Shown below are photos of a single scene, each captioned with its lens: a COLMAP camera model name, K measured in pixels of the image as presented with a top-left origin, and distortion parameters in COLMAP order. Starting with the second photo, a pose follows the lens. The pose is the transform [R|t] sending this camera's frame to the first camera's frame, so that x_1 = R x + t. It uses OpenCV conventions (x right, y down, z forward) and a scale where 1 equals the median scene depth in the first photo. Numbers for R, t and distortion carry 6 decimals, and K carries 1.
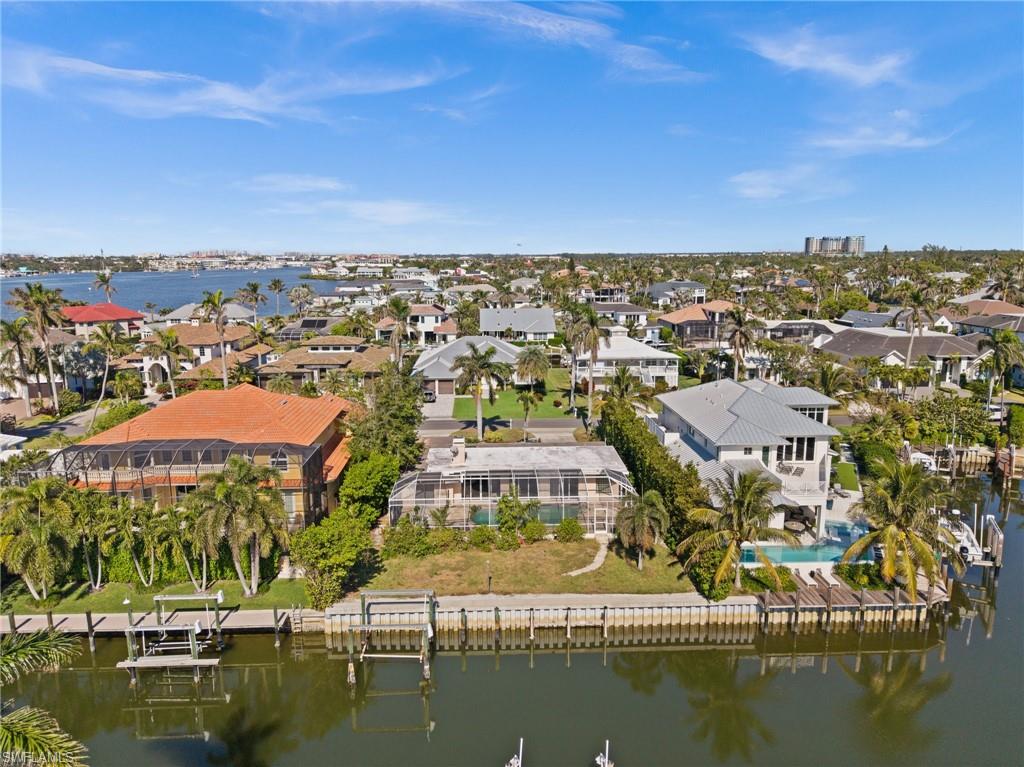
lens RADIAL K [[704.4, 0, 516.2], [0, 704.4, 384.1], [0, 0, 1]] dist [0.013363, -0.007412]
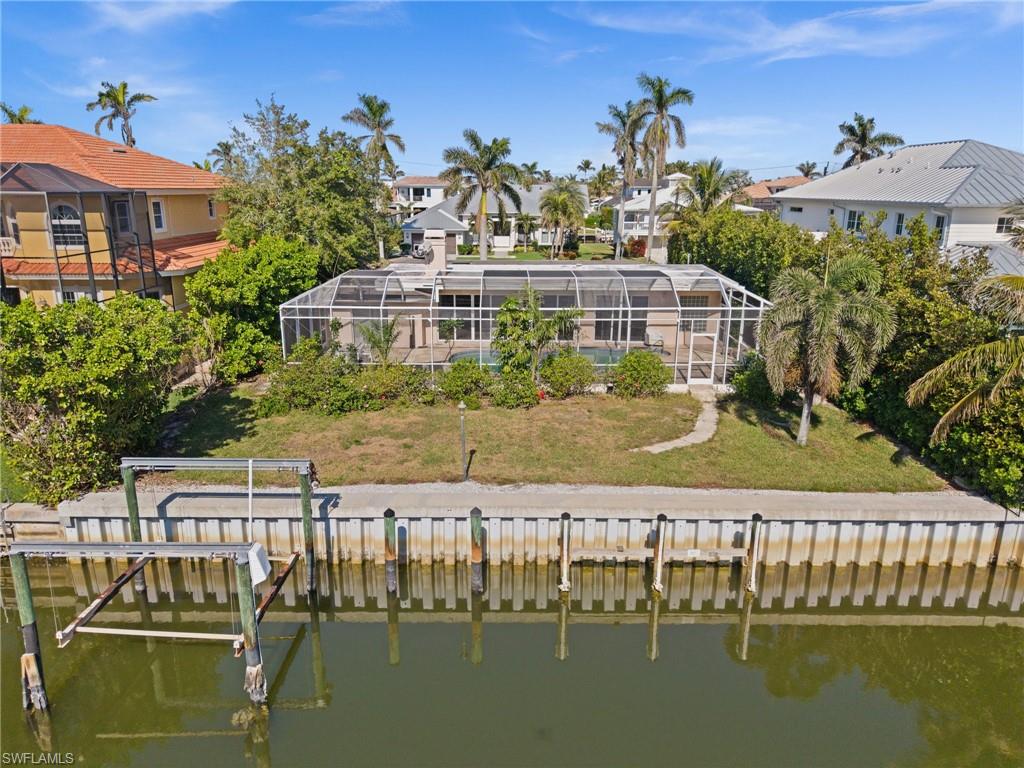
lens RADIAL K [[704.4, 0, 516.7], [0, 704.4, 384.3], [0, 0, 1]] dist [0.013363, -0.007412]
pose [[0.999276, 0.020370, -0.032118, 0.005339], [-0.017357, 0.995657, 0.091466, 0.194230], [0.033842, -0.090842, 0.995290, 0.567329]]
